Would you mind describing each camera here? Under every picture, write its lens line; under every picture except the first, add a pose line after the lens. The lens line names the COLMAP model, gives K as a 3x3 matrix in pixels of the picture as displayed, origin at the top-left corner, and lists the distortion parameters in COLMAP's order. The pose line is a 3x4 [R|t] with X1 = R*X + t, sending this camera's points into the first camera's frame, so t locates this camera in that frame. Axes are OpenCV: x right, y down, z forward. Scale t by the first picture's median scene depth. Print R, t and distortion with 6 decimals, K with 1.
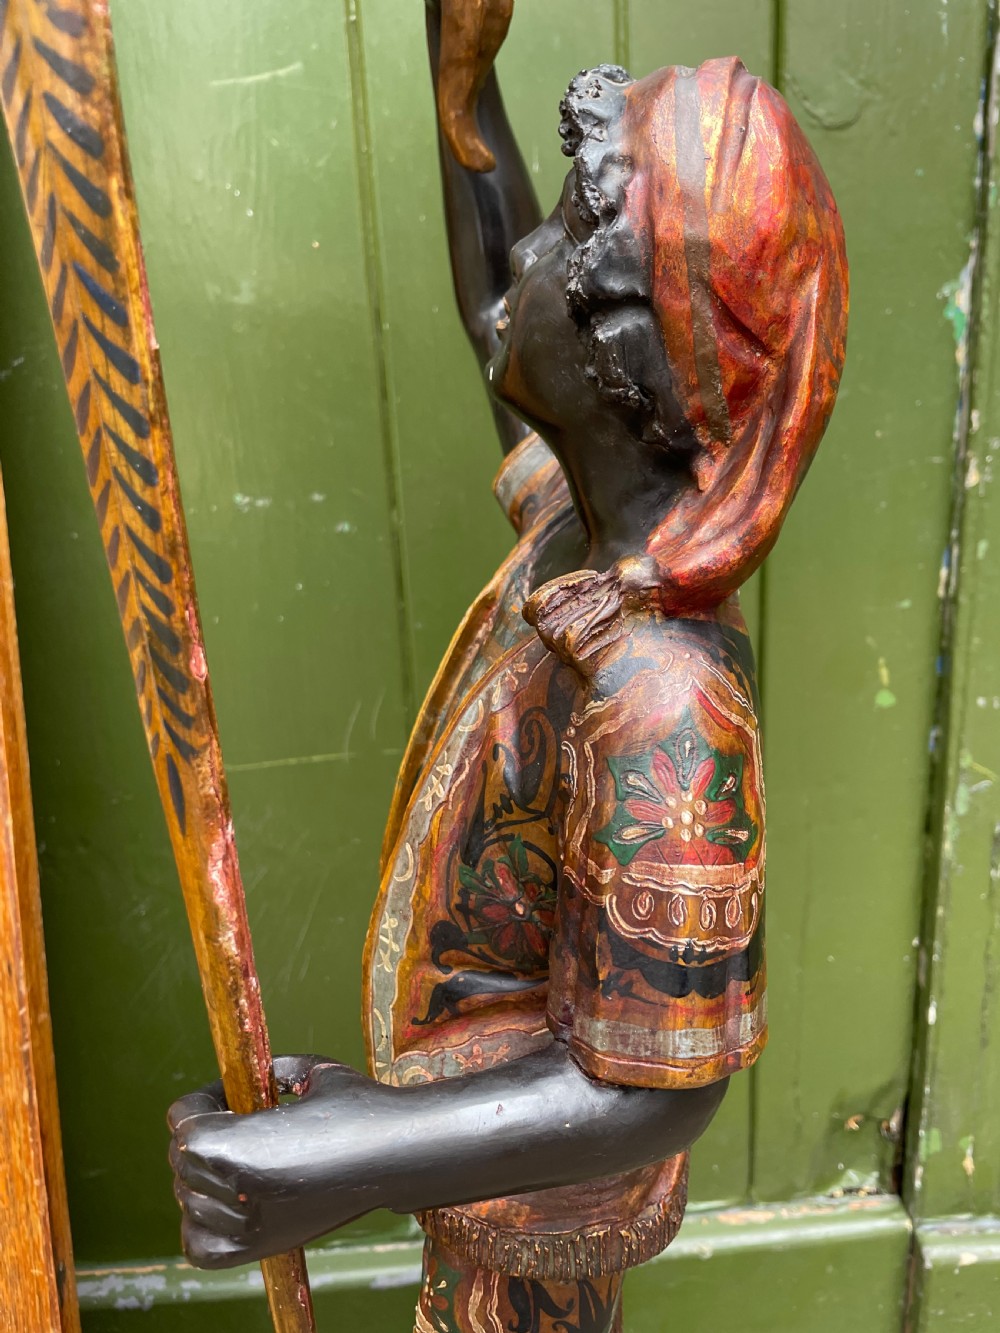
lens RADIAL K [[1009.8, 0, 507.2], [0, 1009.8, 652.0], [0, 0, 1]] dist [0.080828, -0.117924]
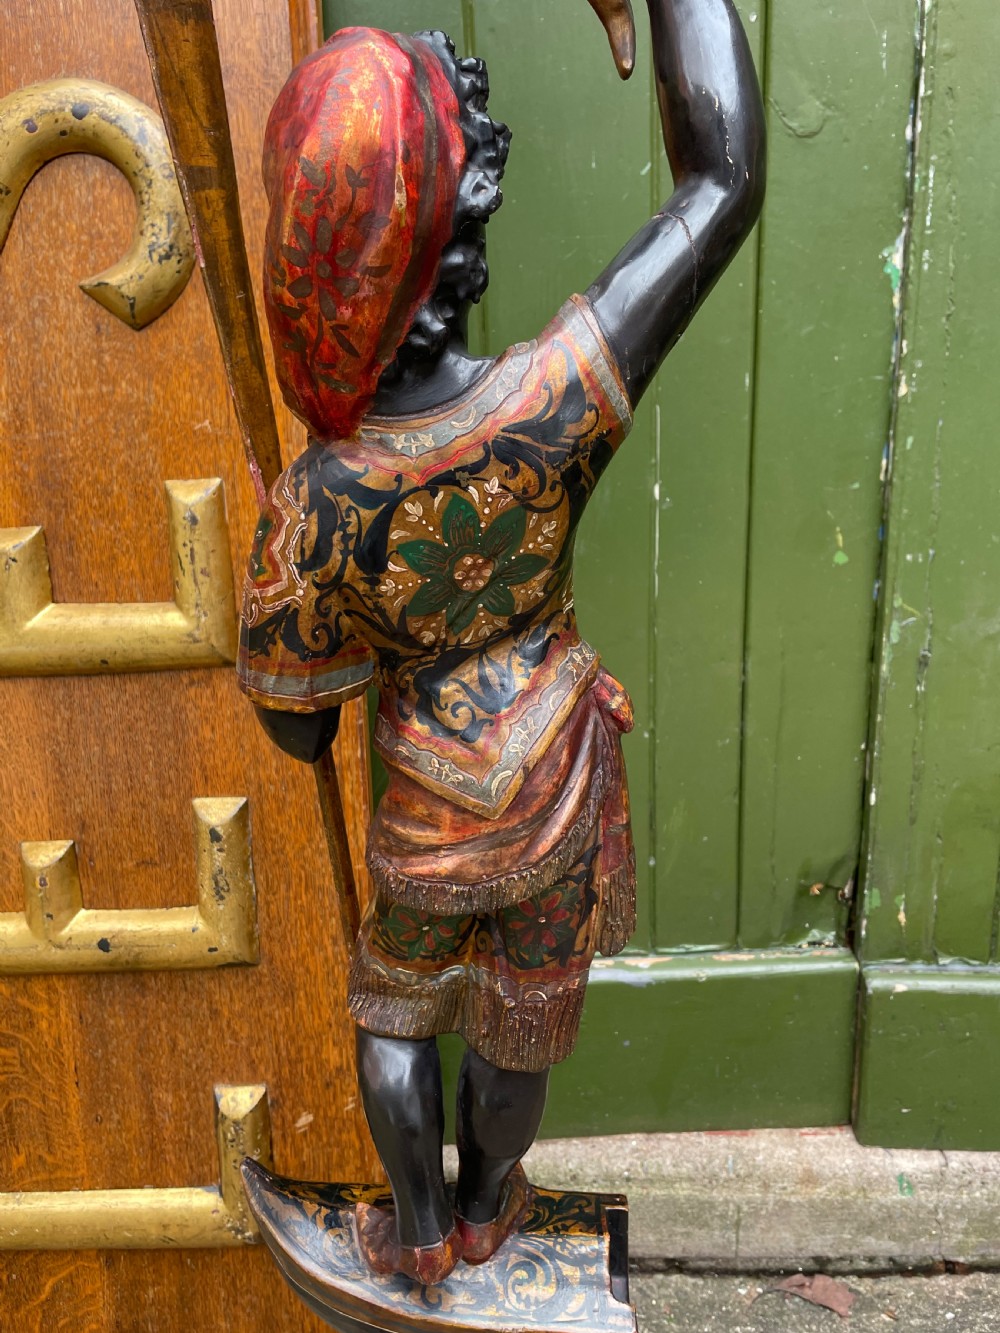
lens RADIAL K [[1009.8, 0, 508.5], [0, 1009.8, 676.7], [0, 0, 1]] dist [0.080828, -0.117924]
pose [[0.998994, 0.018360, -0.040909, -0.015321], [-0.017290, 0.999503, 0.026354, 0.170708], [0.041372, -0.025621, 0.998815, -0.374123]]
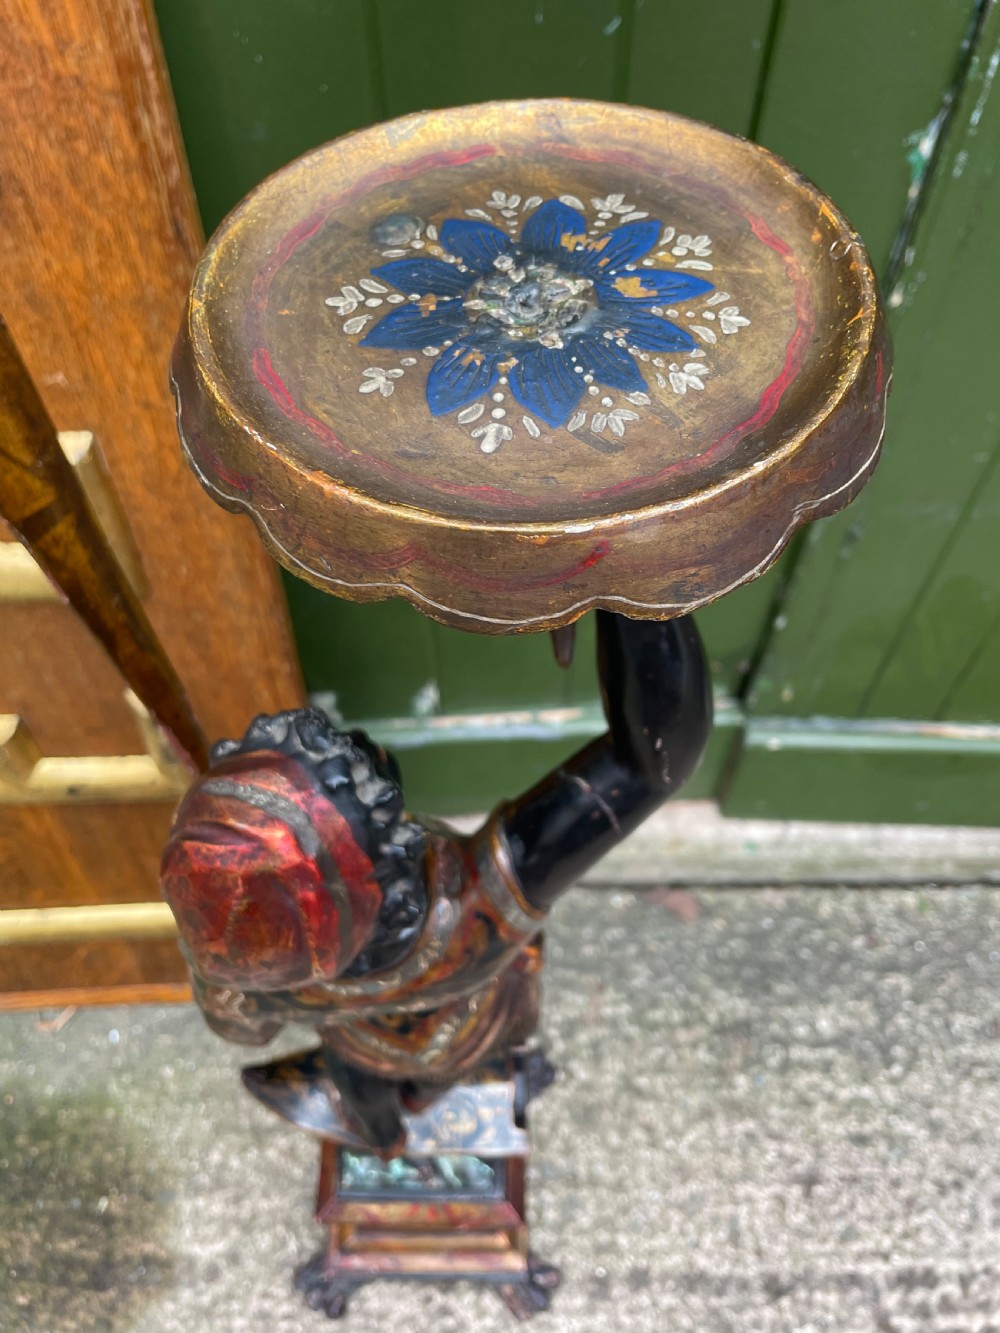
lens RADIAL K [[1009.8, 0, 512.7], [0, 1009.8, 659.9], [0, 0, 1]] dist [0.080828, -0.117924]
pose [[0.998742, 0.023559, 0.044255, -0.022135], [-0.045909, 0.784470, 0.618465, -0.490461], [-0.020146, -0.619719, 0.784565, -0.149847]]
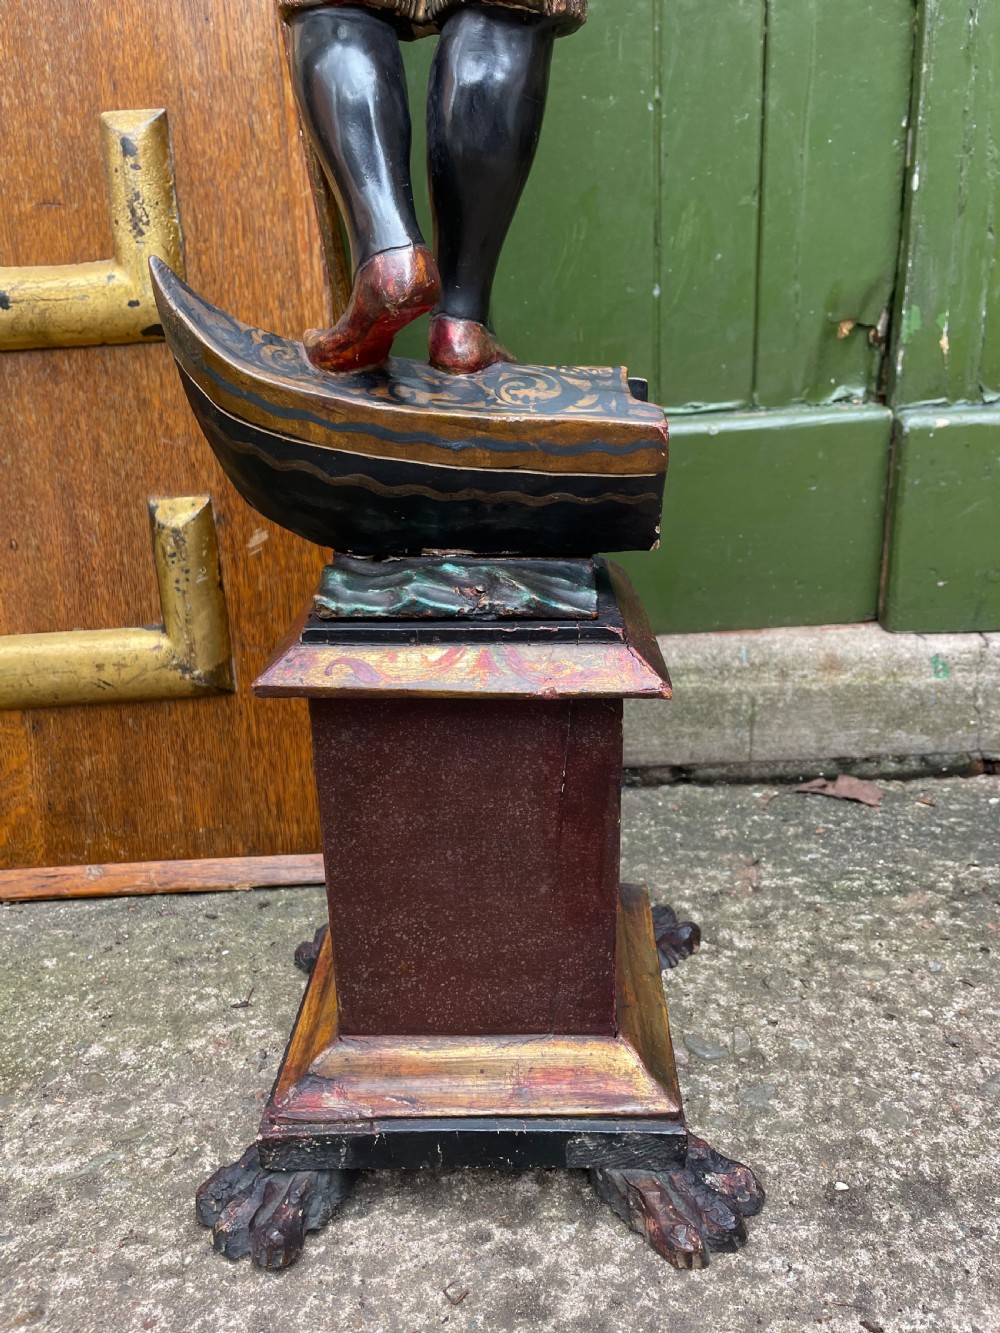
lens RADIAL K [[1009.8, 0, 507.9], [0, 1009.8, 690.2], [0, 0, 1]] dist [0.080828, -0.117924]
pose [[0.999850, -0.000874, -0.017297, -0.024947], [0.002544, 0.995306, 0.096744, 0.834231], [0.017131, -0.096773, 0.995159, -0.215016]]
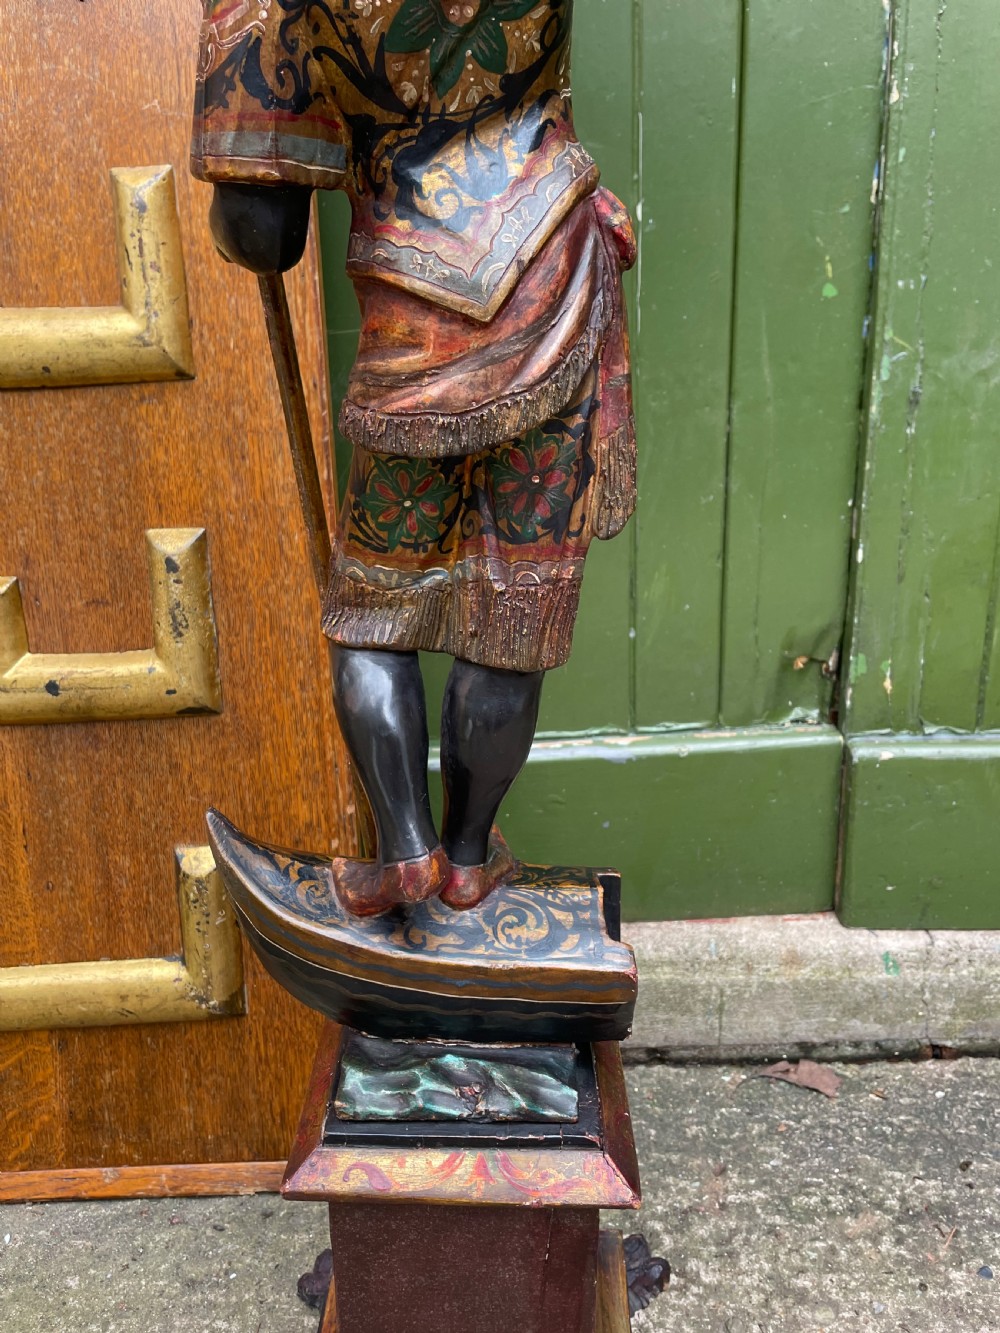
lens RADIAL K [[1009.8, 0, 510.9], [0, 1009.8, 673.8], [0, 0, 1]] dist [0.080828, -0.117924]
pose [[0.999938, 0.010962, 0.002070, -0.034393], [-0.011037, 0.999110, 0.040714, 0.470797], [-0.001621, -0.040734, 0.999169, -0.318550]]
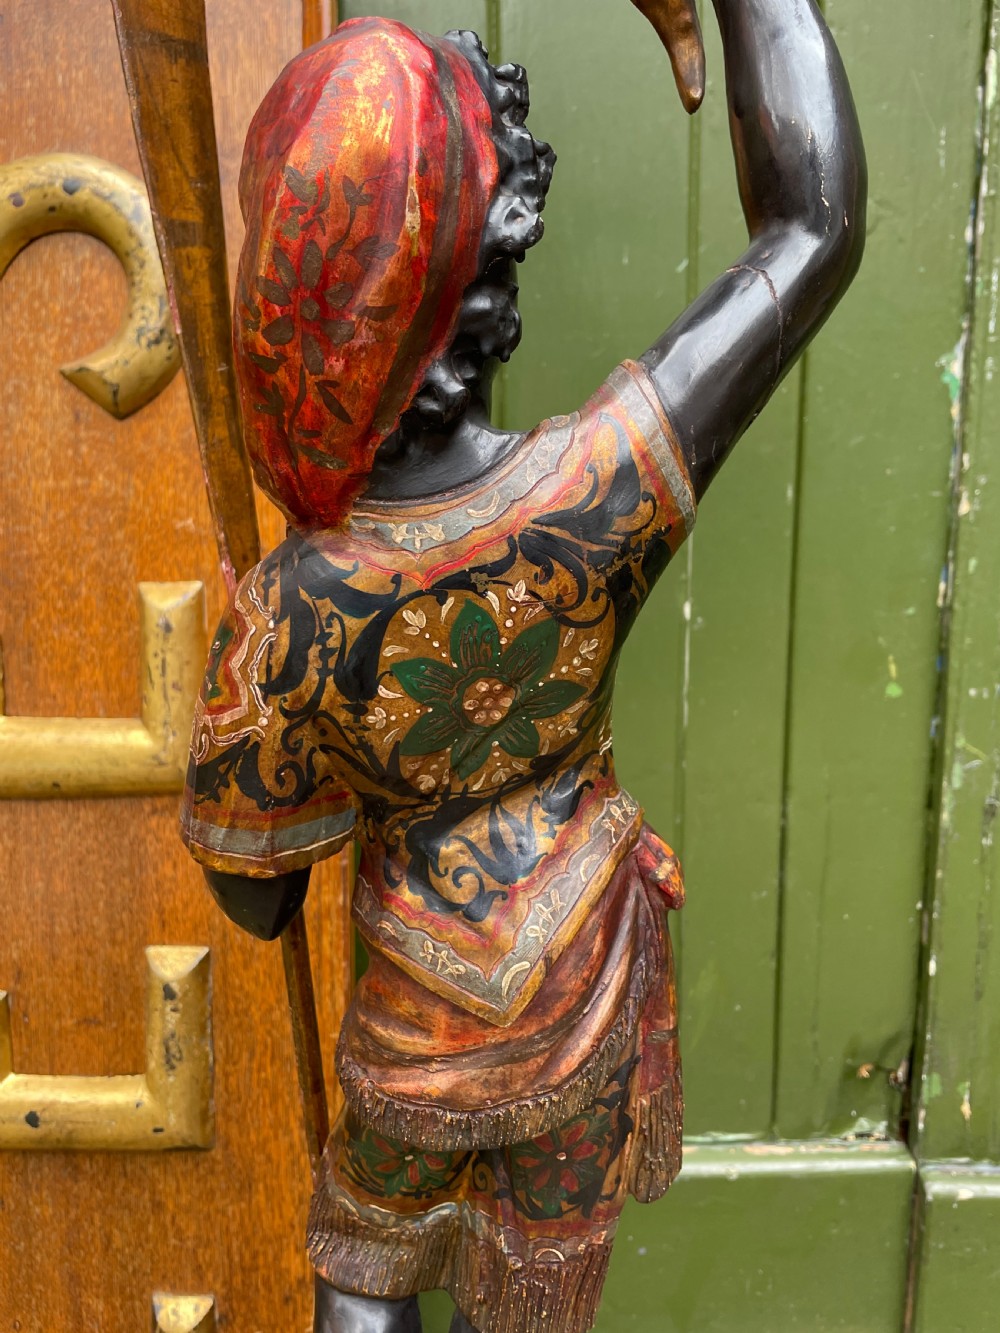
lens RADIAL K [[1009.8, 0, 497.4], [0, 1009.8, 680.3], [0, 0, 1]] dist [0.080828, -0.117924]
pose [[0.997609, 0.042590, -0.054437, -0.033934], [-0.047082, 0.995346, -0.084086, 0.152990], [0.050602, 0.086448, 0.994970, -0.227727]]
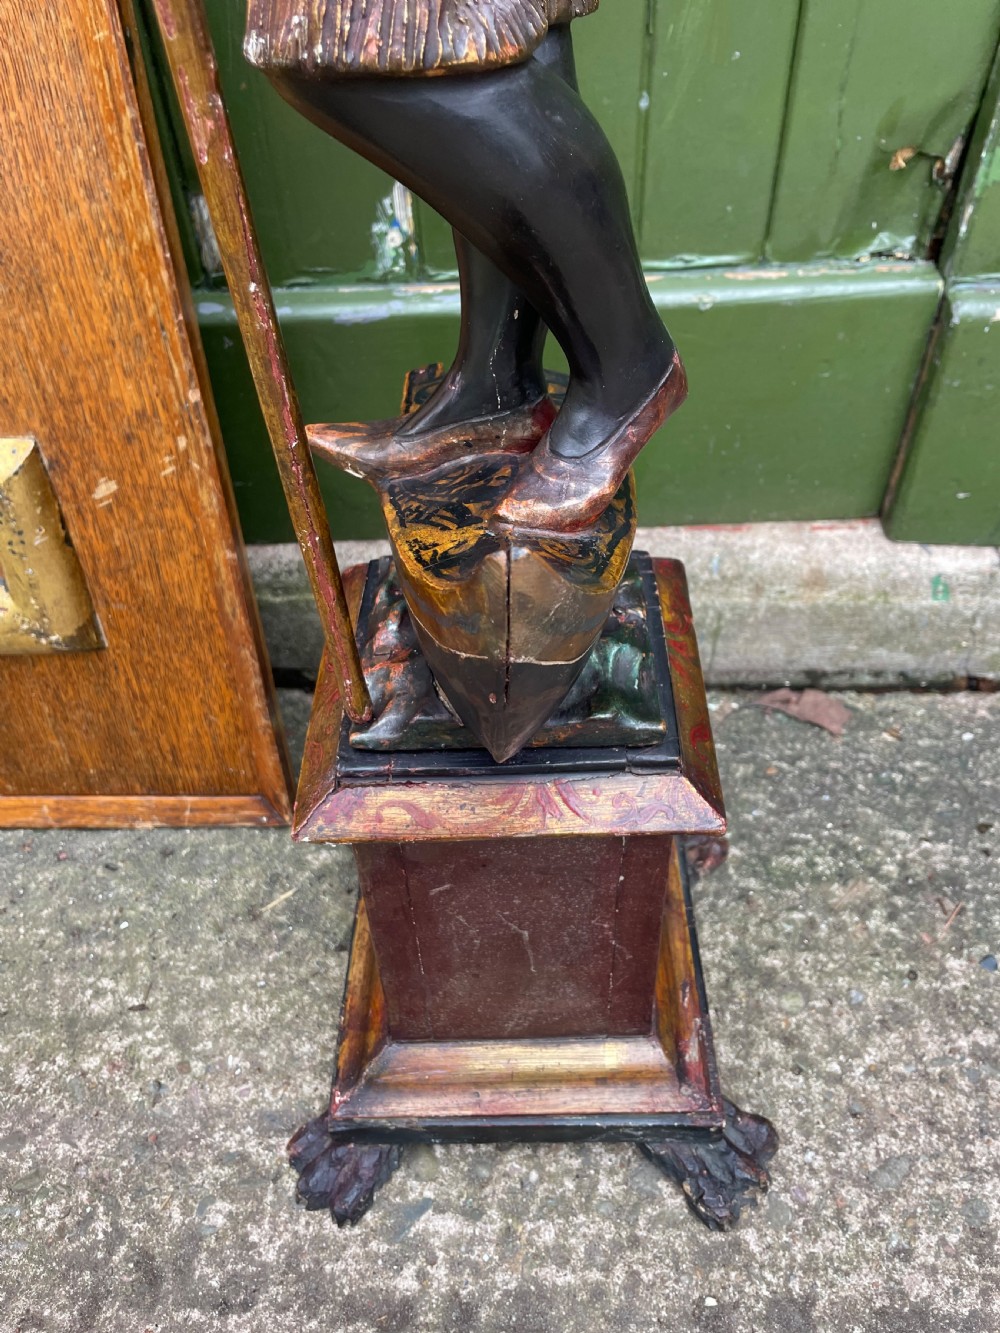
lens RADIAL K [[1009.8, 0, 513.7], [0, 1009.8, 651.8], [0, 0, 1]] dist [0.080828, -0.117924]
pose [[0.999266, 0.037698, -0.006788, 0.046842], [-0.029597, 0.872382, 0.487928, 0.456486], [0.024316, -0.487369, 0.872857, 0.072526]]
